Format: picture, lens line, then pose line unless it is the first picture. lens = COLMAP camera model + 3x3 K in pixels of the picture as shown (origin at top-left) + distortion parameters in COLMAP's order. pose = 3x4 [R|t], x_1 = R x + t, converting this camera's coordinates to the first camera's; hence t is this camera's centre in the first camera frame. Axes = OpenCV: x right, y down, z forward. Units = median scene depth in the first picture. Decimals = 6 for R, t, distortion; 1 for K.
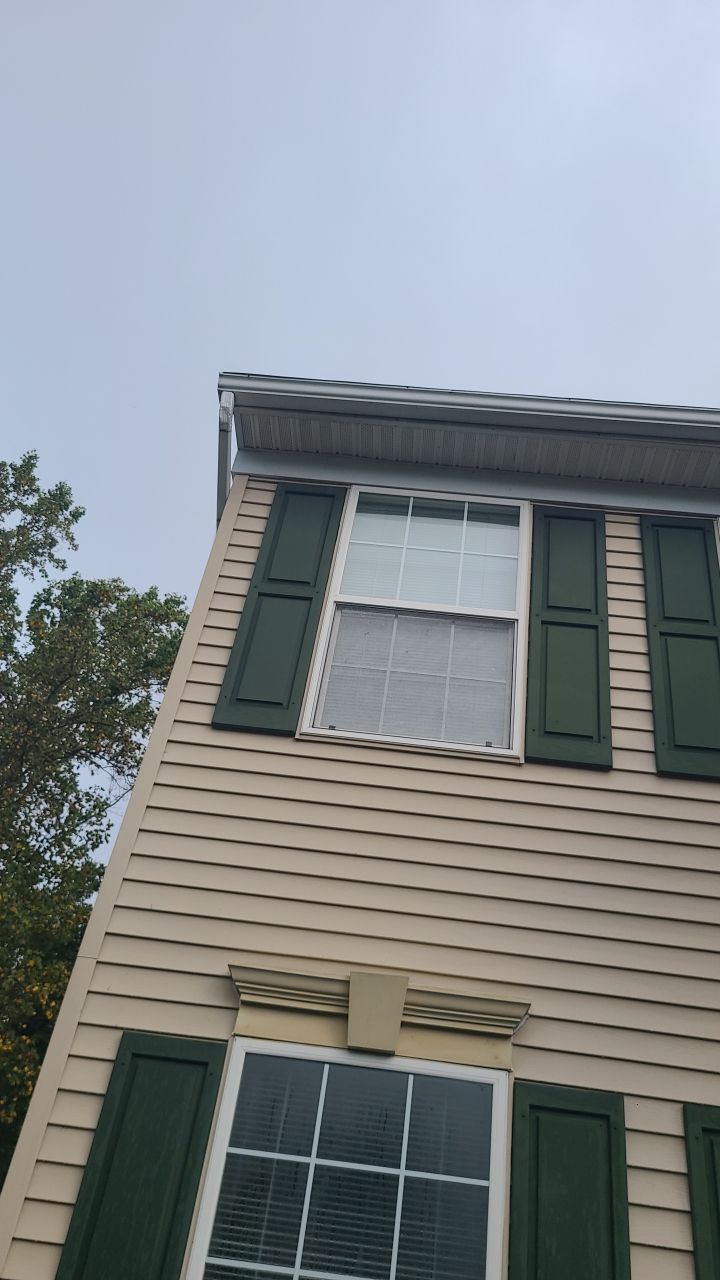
lens RADIAL K [[978.2, 0, 360.0], [0, 978.2, 640.0], [0, 0, 1]] dist [0.026985, -0.028744]
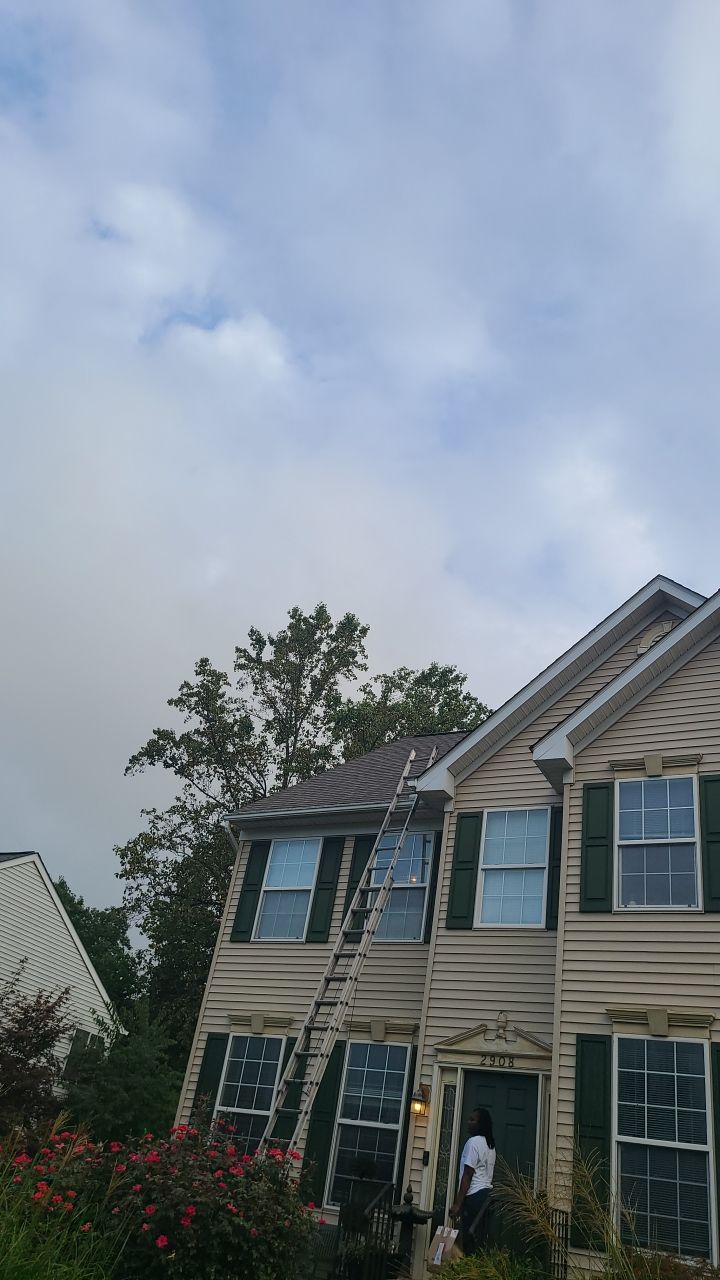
lens RADIAL K [[978.2, 0, 360.0], [0, 978.2, 640.0], [0, 0, 1]] dist [0.026985, -0.028744]
pose [[0.876389, -0.247340, -0.413238, 1.932957], [0.269966, 0.962862, -0.003774, -0.795228], [0.398825, -0.108253, 0.910615, -1.840903]]
